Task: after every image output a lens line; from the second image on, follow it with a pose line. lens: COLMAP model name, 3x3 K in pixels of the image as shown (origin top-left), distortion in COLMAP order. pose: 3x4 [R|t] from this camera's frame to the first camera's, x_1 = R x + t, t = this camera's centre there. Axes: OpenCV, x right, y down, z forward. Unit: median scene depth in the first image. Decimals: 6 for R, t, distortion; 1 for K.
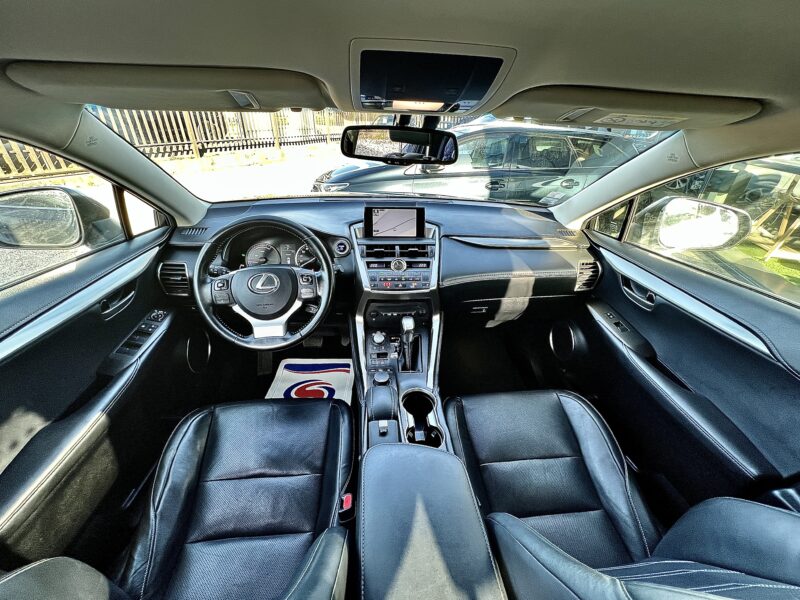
lens RADIAL K [[324.0, 0, 400.0], [0, 324.0, 300.0], [0, 0, 1]] dist [0.000635, -0.000132]
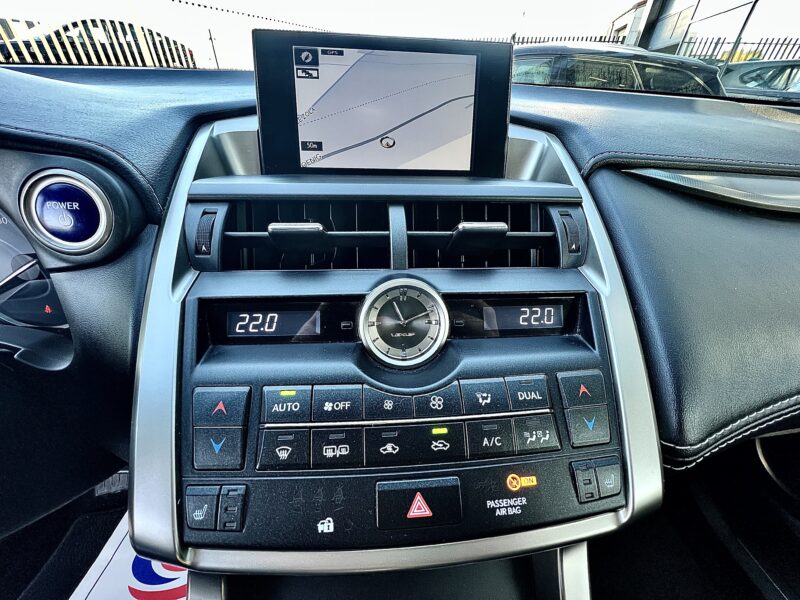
lens RADIAL K [[316.9, 0, 400.0], [0, 316.9, 300.0], [0, 0, 1]] dist [-0.001165, 0.000255]
pose [[0.999970, 0.007738, -0.000563, -0.006611], [-0.007647, 0.995204, 0.097517, -0.133097], [0.001315, -0.097510, 0.995234, 0.824193]]
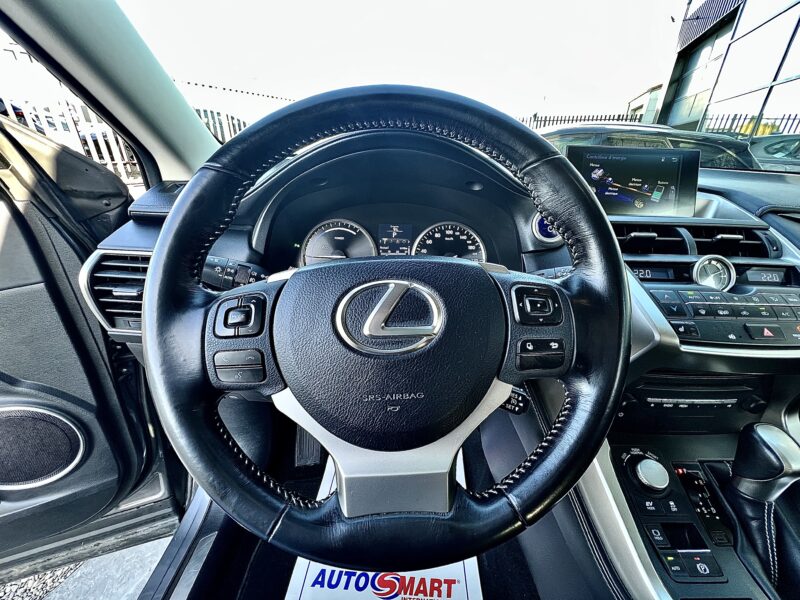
lens RADIAL K [[324.0, 0, 400.0], [0, 324.0, 300.0], [0, 0, 1]] dist [0.000635, -0.000132]
pose [[0.997378, 0.032054, -0.064885, -0.328204], [-0.037144, 0.996197, -0.078810, -0.036522], [0.062112, 0.081013, 0.994776, 0.605331]]
